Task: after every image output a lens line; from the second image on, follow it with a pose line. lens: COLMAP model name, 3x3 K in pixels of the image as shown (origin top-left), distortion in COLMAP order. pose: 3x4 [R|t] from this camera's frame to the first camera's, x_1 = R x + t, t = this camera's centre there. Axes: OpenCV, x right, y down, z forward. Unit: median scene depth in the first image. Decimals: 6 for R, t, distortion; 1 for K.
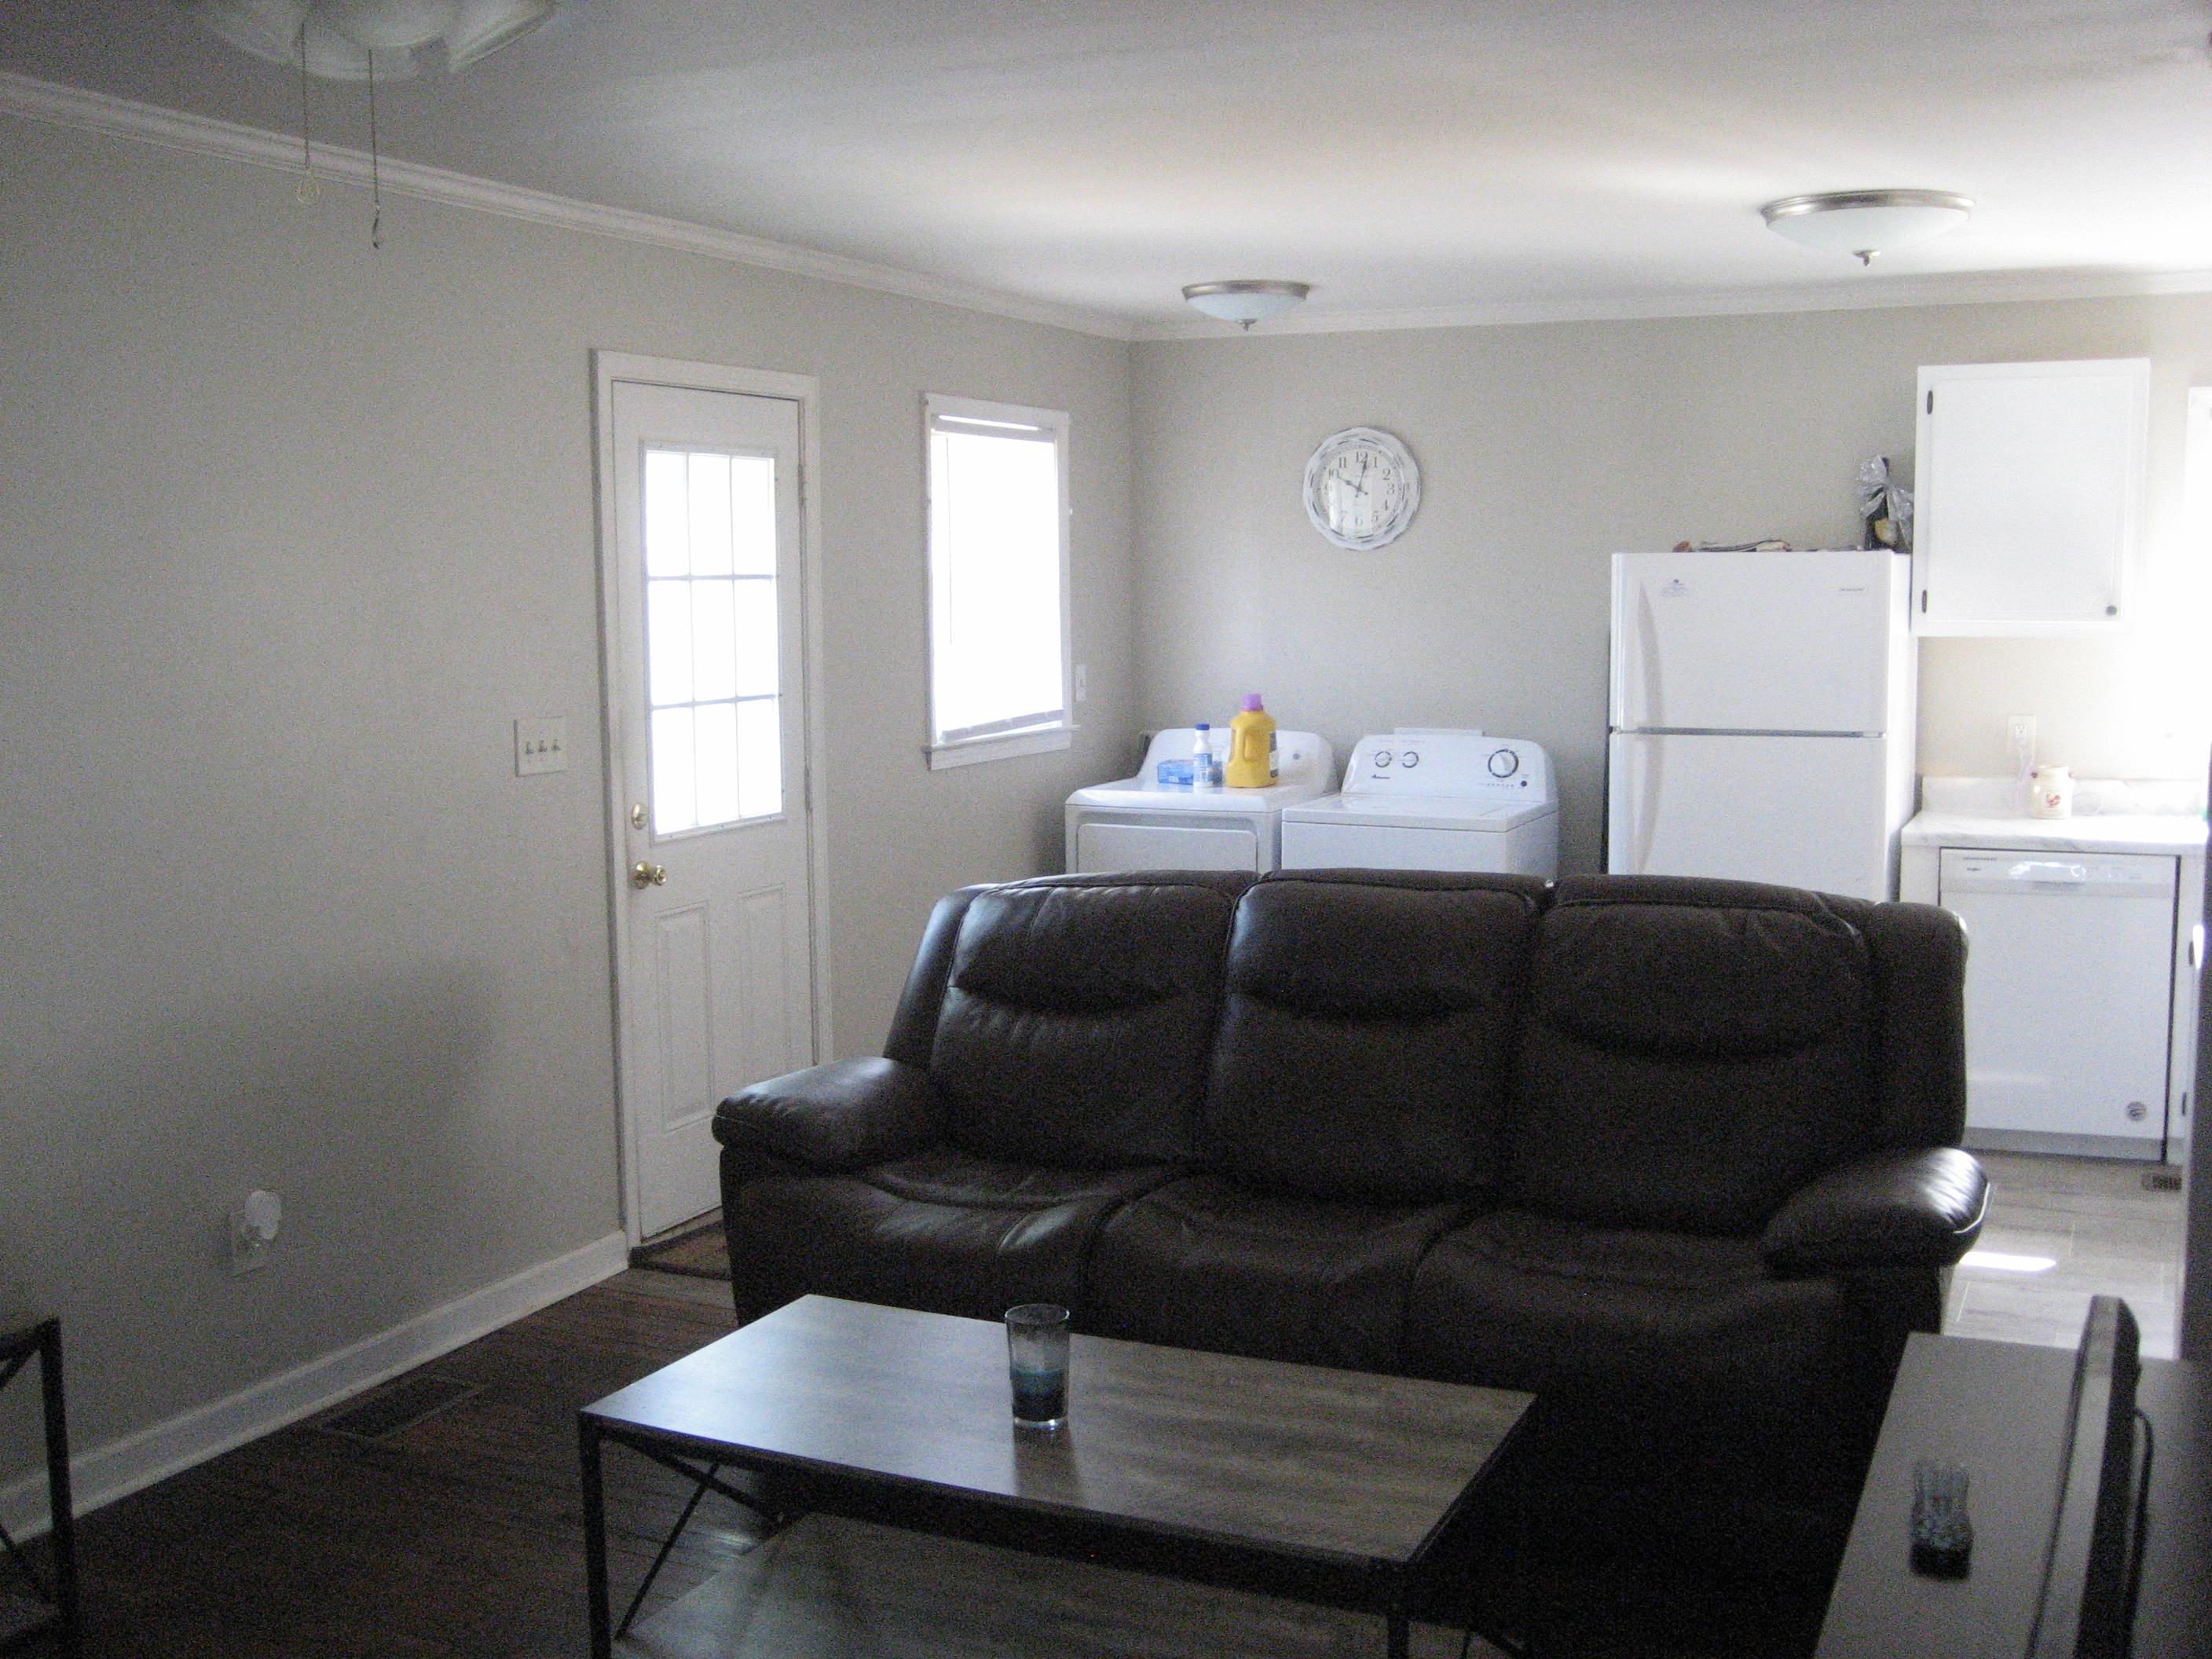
lens RADIAL K [[2295.6, 0, 1106.0], [0, 2295.6, 829.5], [0, 0, 1]] dist [-0.086895, 0.021423]
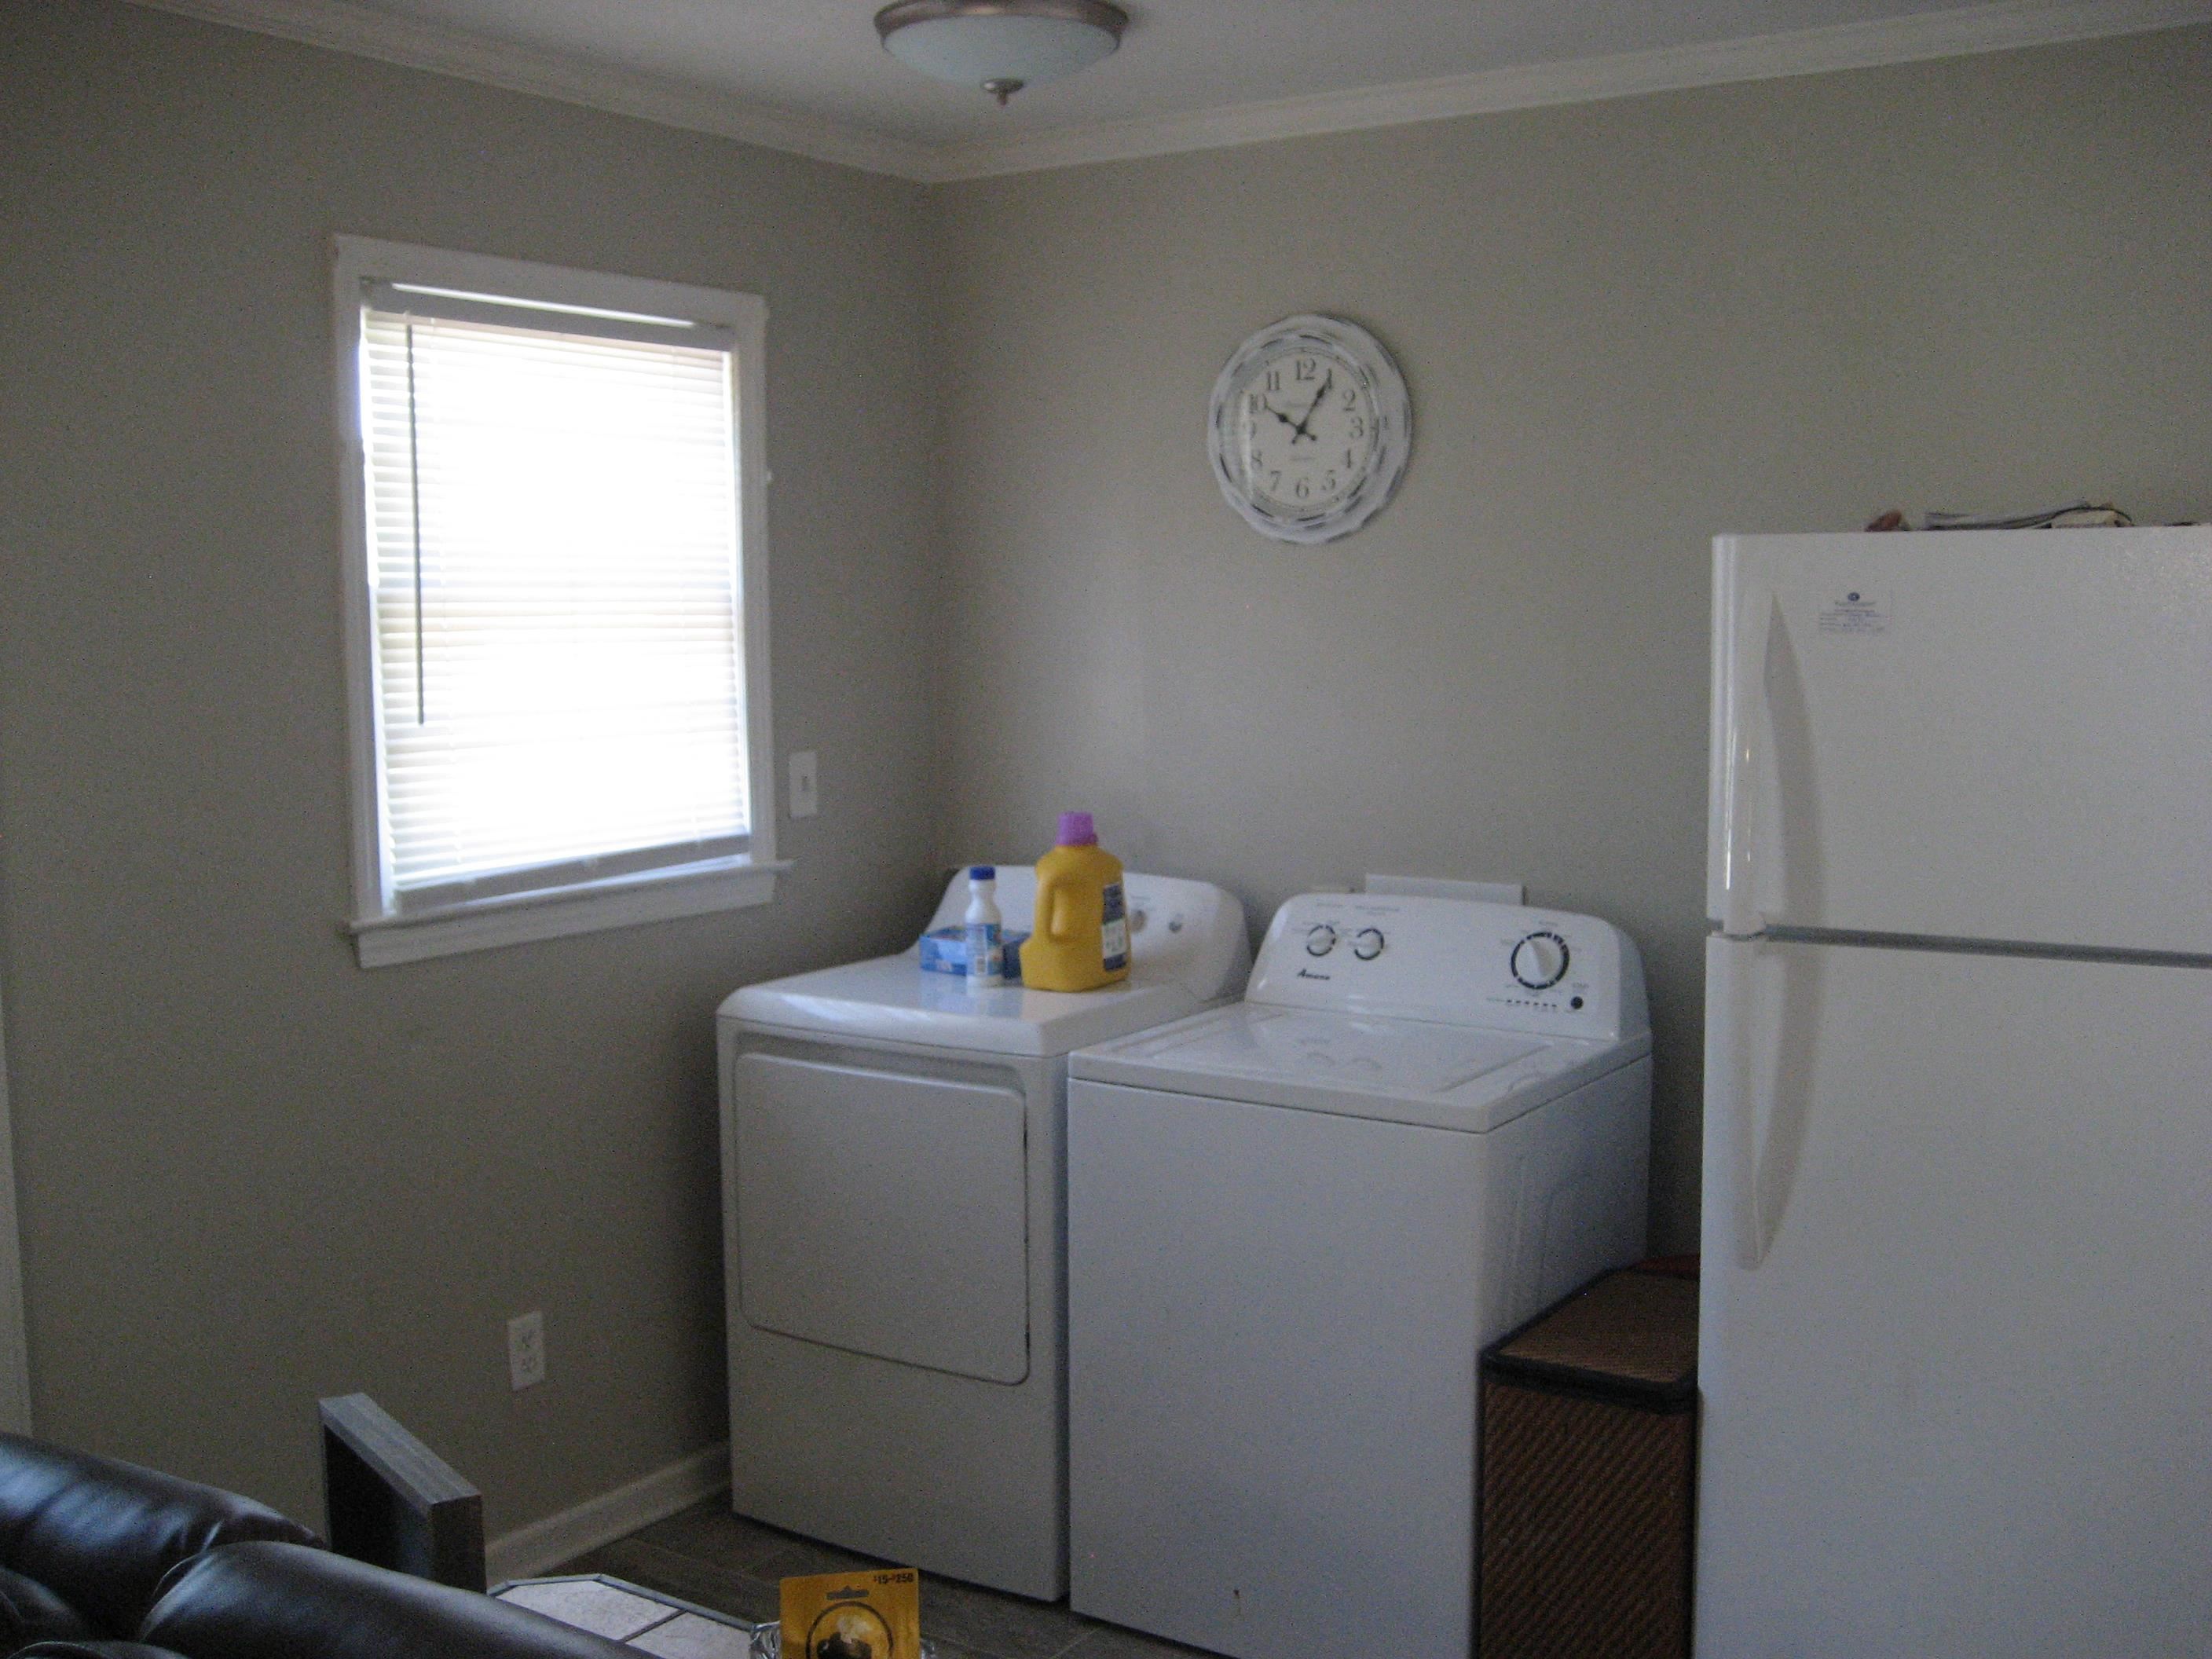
lens RADIAL K [[2295.6, 0, 1106.0], [0, 2295.6, 829.5], [0, 0, 1]] dist [-0.086895, 0.021423]
pose [[0.988560, 0.013705, -0.150204, 0.150538], [-0.015935, 0.999780, -0.013653, -0.048036], [0.149984, 0.015890, 0.988561, 0.474588]]
